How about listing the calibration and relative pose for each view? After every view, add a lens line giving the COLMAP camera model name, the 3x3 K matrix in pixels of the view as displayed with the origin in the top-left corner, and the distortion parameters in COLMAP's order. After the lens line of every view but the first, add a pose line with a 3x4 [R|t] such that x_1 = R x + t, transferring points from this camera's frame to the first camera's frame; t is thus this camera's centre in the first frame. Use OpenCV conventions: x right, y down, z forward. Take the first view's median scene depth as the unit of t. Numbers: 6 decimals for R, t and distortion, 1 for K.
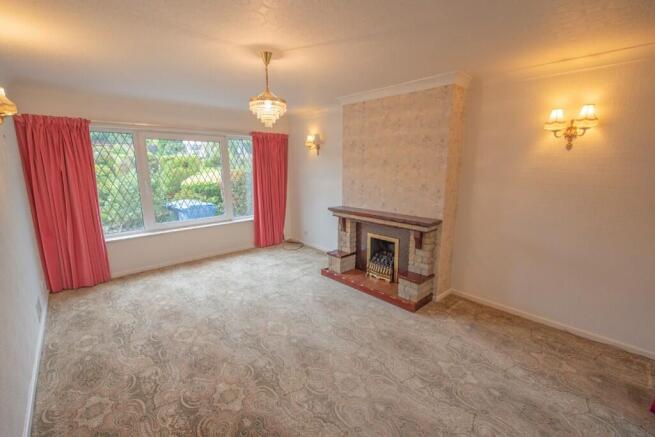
lens RADIAL K [[273.8, 0, 327.5], [0, 273.8, 218.5], [0, 0, 1]] dist [-0.000878, 0.000333]
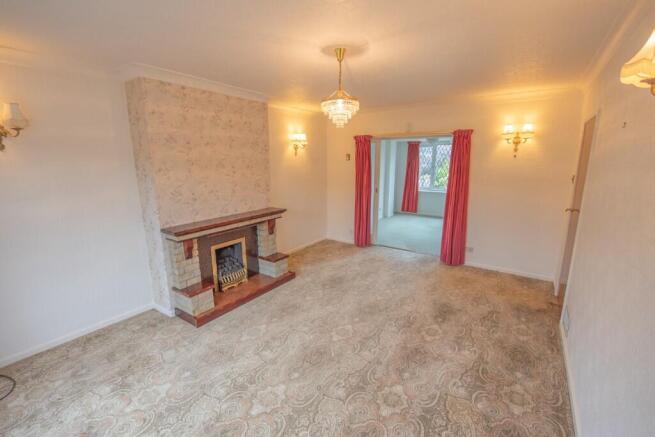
lens RADIAL K [[277.8, 0, 326.3], [0, 277.8, 214.1], [0, 0, 1]] dist [-0.000840, -0.000439]
pose [[-0.183391, -0.177254, 0.966927, -0.820897], [0.206025, 0.954835, 0.214113, -0.173375], [-0.961208, 0.238477, -0.138590, 0.853037]]
